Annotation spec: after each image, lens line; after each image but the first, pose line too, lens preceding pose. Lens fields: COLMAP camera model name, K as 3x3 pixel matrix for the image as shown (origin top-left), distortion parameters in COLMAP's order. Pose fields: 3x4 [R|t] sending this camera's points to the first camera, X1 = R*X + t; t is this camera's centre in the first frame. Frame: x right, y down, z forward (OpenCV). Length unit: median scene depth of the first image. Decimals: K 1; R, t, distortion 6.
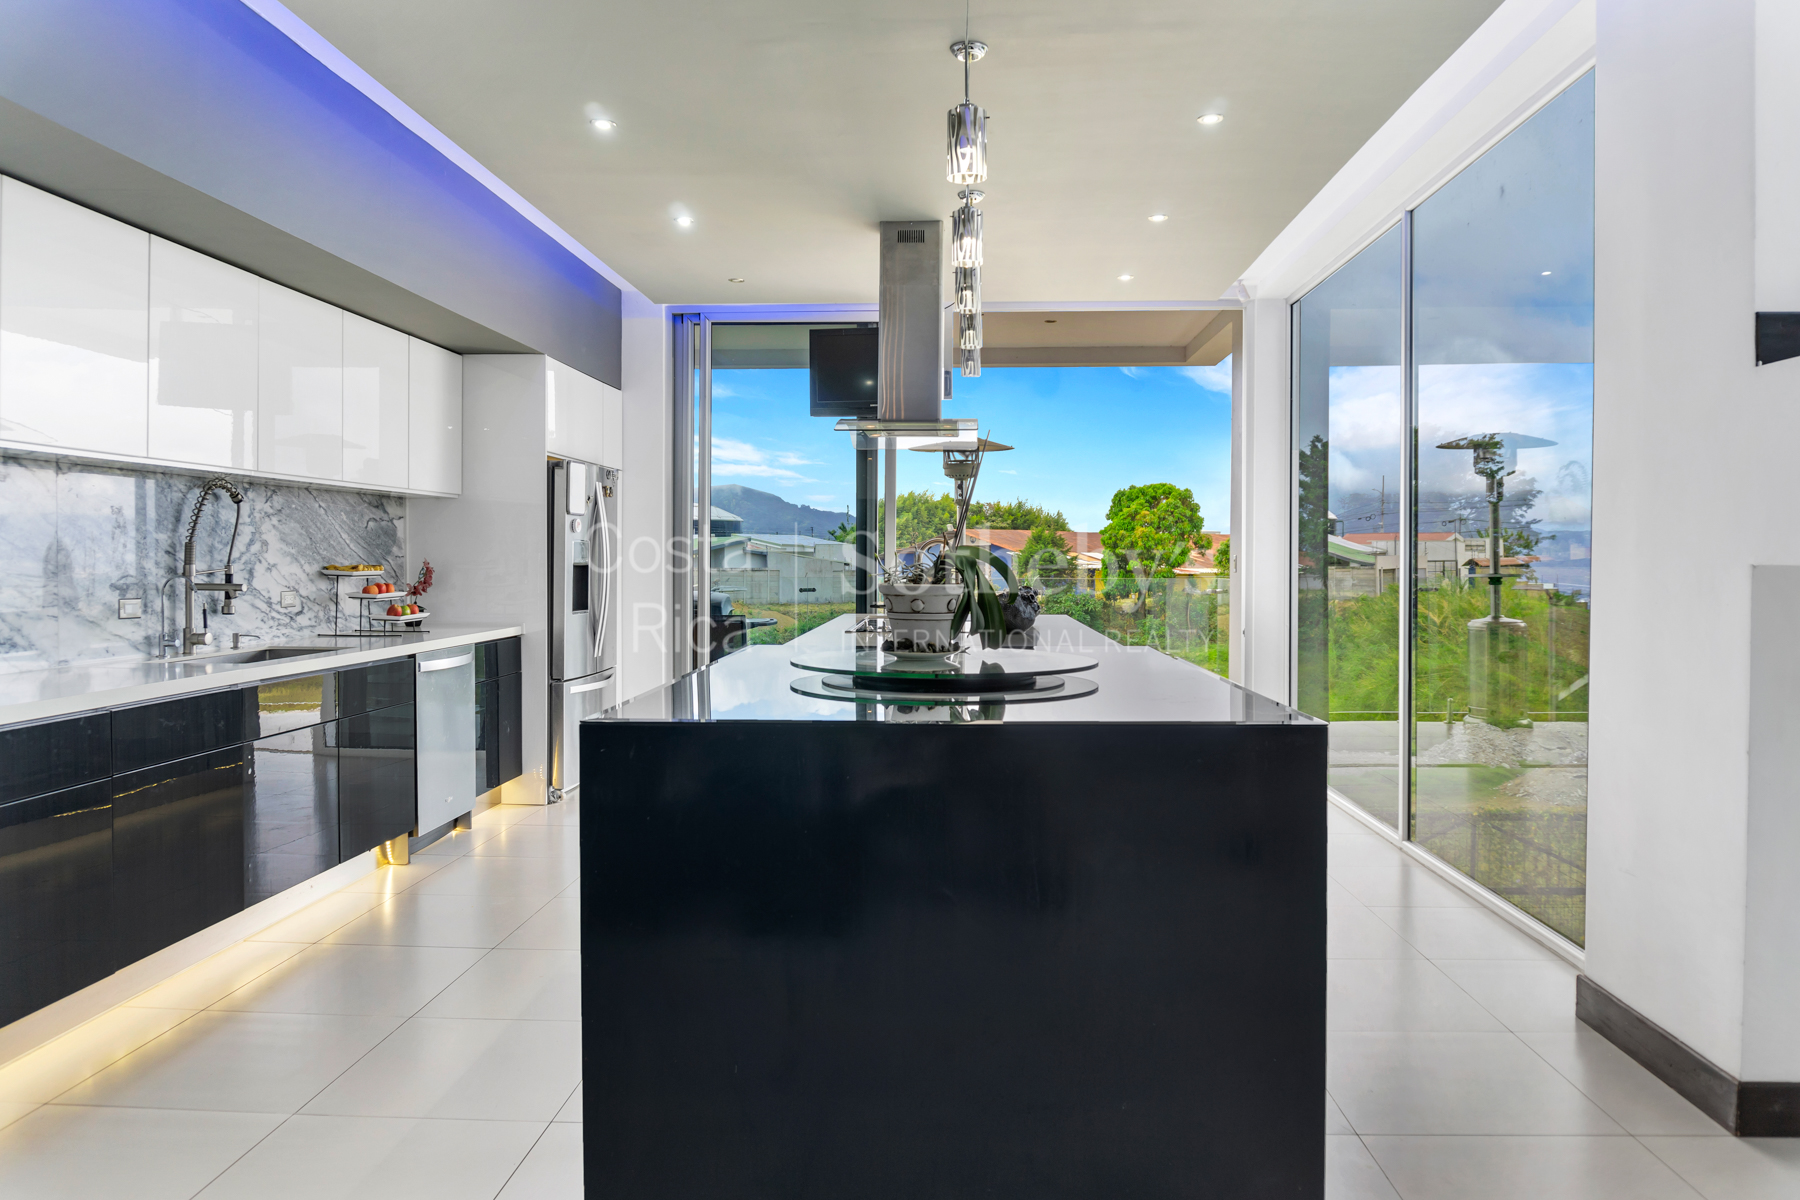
lens RADIAL K [[1212.3, 0, 916.5], [0, 1212.3, 596.3], [0, 0, 1]] dist [-0.001467, -0.033197]
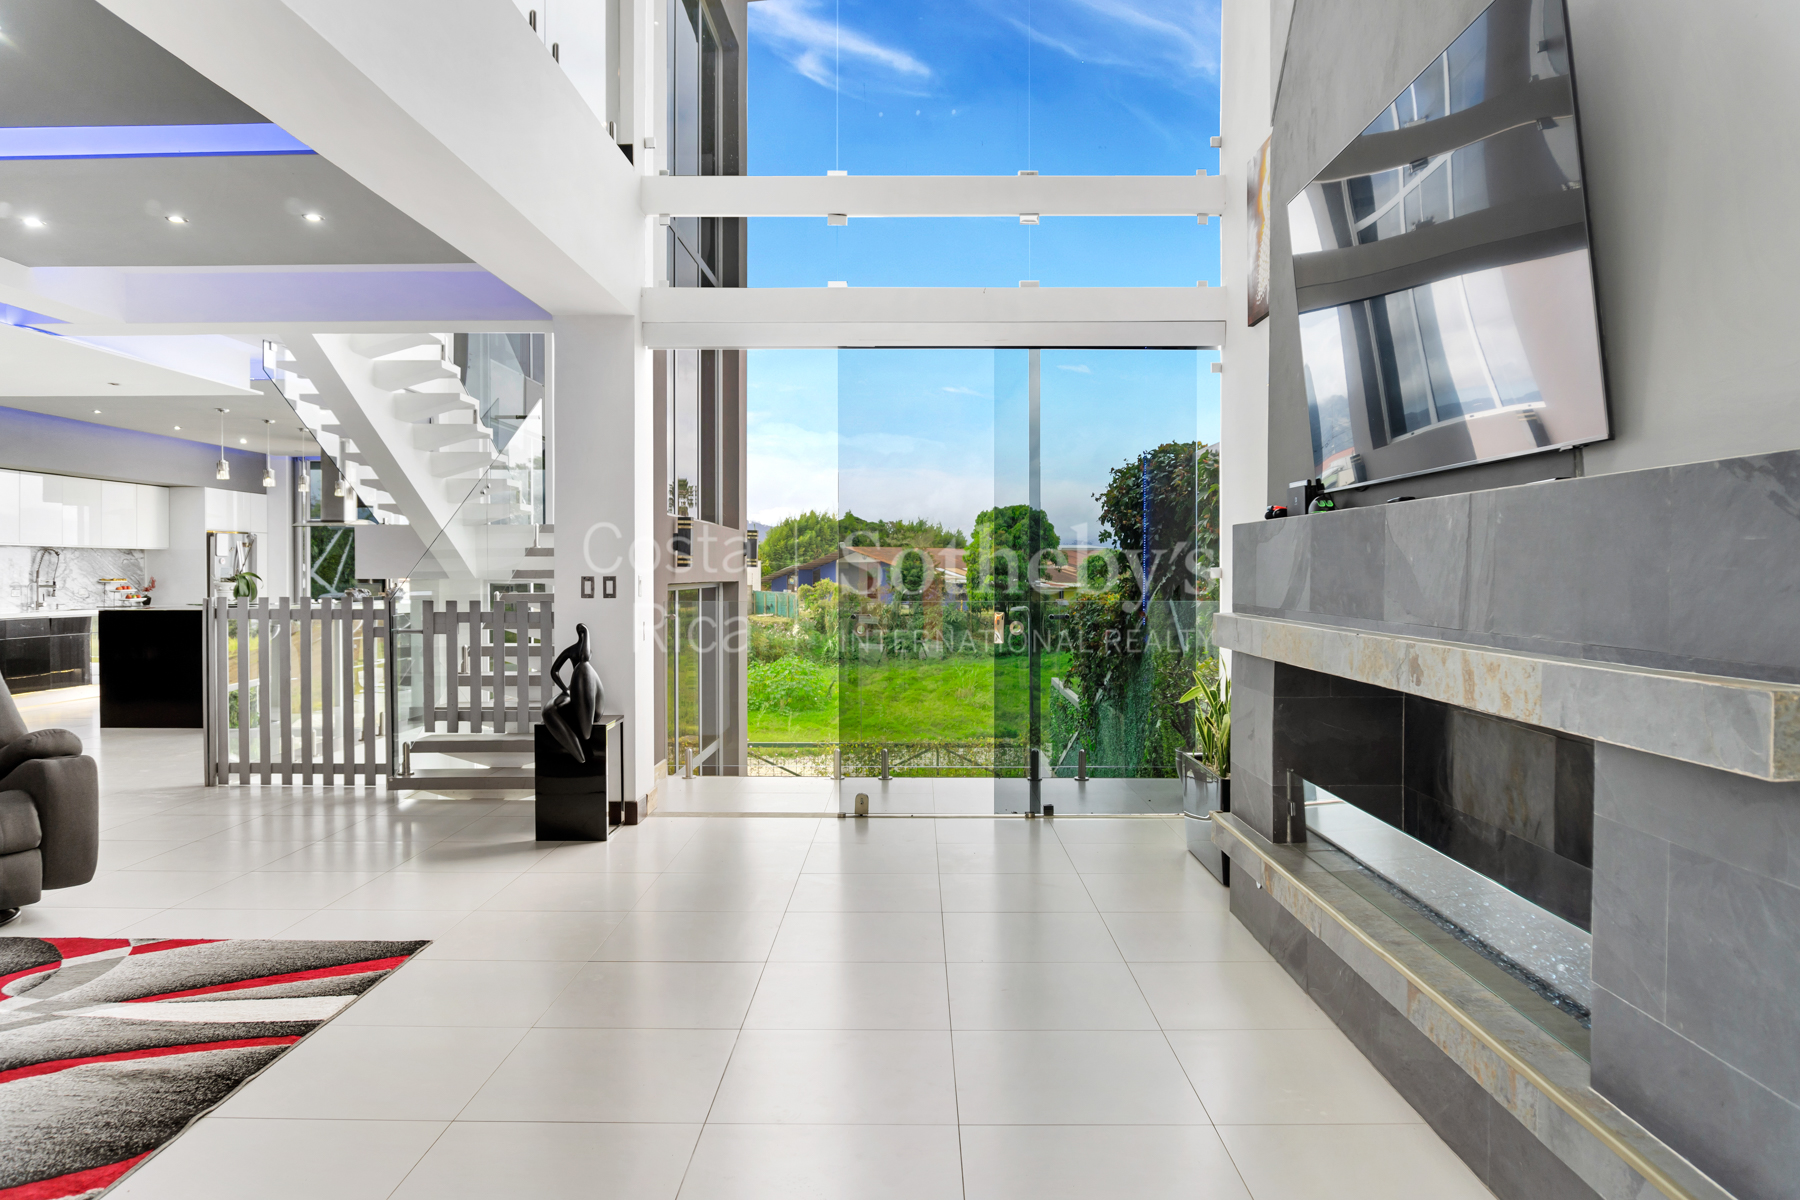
lens RADIAL K [[1212.3, 0, 916.5], [0, 1212.3, 596.3], [0, 0, 1]] dist [-0.001467, -0.033197]
pose [[0.999599, -0.002454, 0.028197, 1.178991], [0.002798, 0.999922, -0.012146, 0.047784], [-0.028165, 0.012220, 0.999529, -1.600463]]
